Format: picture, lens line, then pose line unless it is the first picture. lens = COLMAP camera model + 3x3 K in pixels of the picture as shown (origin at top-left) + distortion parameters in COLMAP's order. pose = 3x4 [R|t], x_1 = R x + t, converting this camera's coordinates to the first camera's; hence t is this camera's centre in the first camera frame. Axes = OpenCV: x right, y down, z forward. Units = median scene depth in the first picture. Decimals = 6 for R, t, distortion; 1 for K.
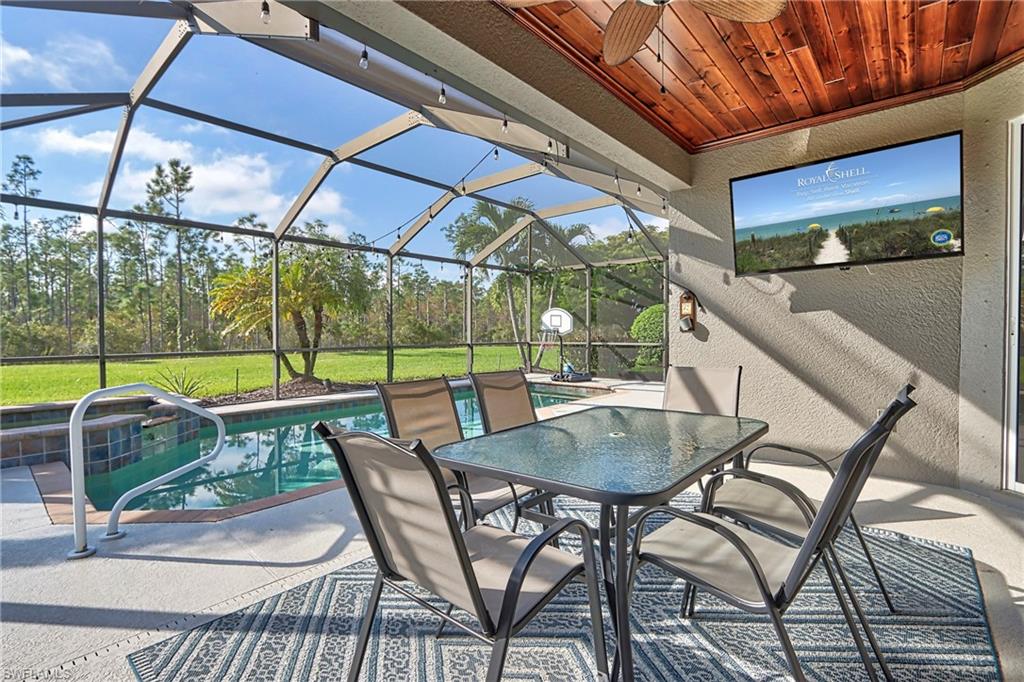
lens RADIAL K [[478.1, 0, 506.6], [0, 478.1, 337.8], [0, 0, 1]] dist [-0.011383, 0.000611]
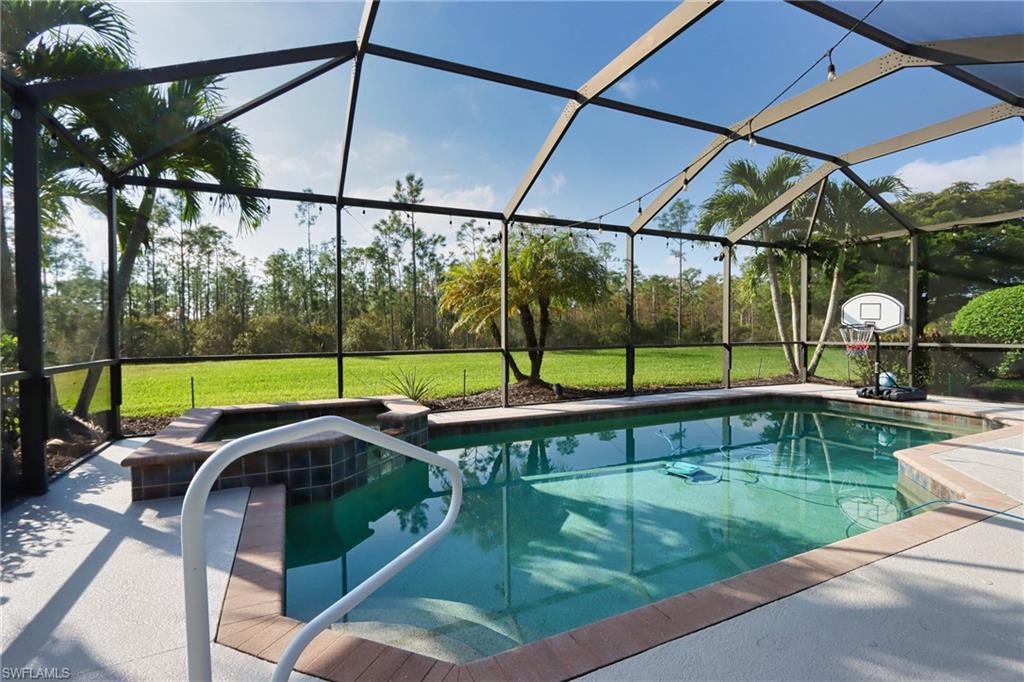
lens RADIAL K [[478.1, 0, 512.5], [0, 478.1, 338.5], [0, 0, 1]] dist [-0.011383, 0.000611]
pose [[0.920369, 0.003757, -0.391032, -0.095908], [-0.001996, 0.999986, 0.004911, 0.001117], [0.391045, -0.003739, 0.920364, 0.151685]]
